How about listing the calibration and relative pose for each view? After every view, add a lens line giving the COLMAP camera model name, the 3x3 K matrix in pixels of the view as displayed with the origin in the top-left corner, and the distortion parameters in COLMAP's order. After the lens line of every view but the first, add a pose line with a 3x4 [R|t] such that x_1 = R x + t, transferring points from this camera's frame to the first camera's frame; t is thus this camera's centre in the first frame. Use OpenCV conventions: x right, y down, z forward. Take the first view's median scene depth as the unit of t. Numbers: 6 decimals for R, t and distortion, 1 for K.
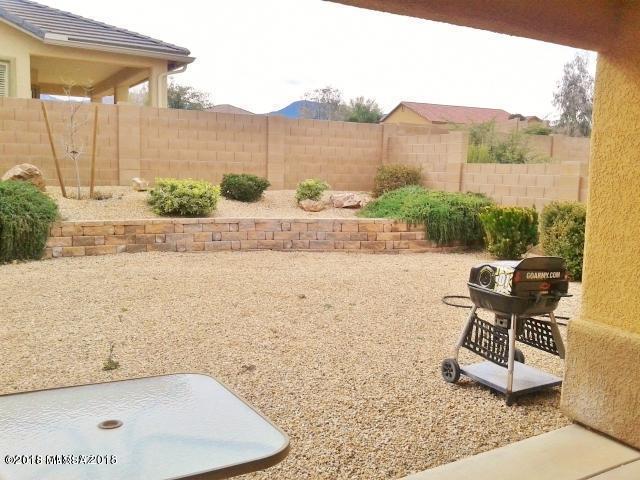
lens RADIAL K [[593.6, 0, 339.1], [0, 593.6, 223.7], [0, 0, 1]] dist [0.110069, -0.260262]
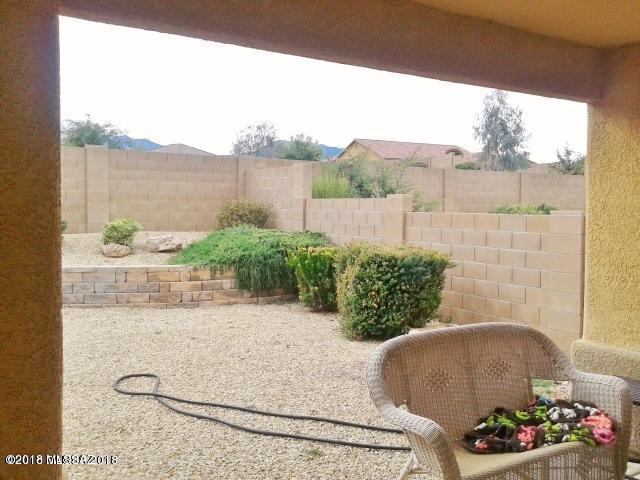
lens RADIAL K [[593.6, 0, 339.1], [0, 593.6, 223.7], [0, 0, 1]] dist [0.110069, -0.260262]
pose [[0.999492, -0.015688, 0.027731, 0.244038], [0.017445, 0.997778, -0.064303, -0.007752], [-0.026660, 0.064754, 0.997545, 0.134469]]
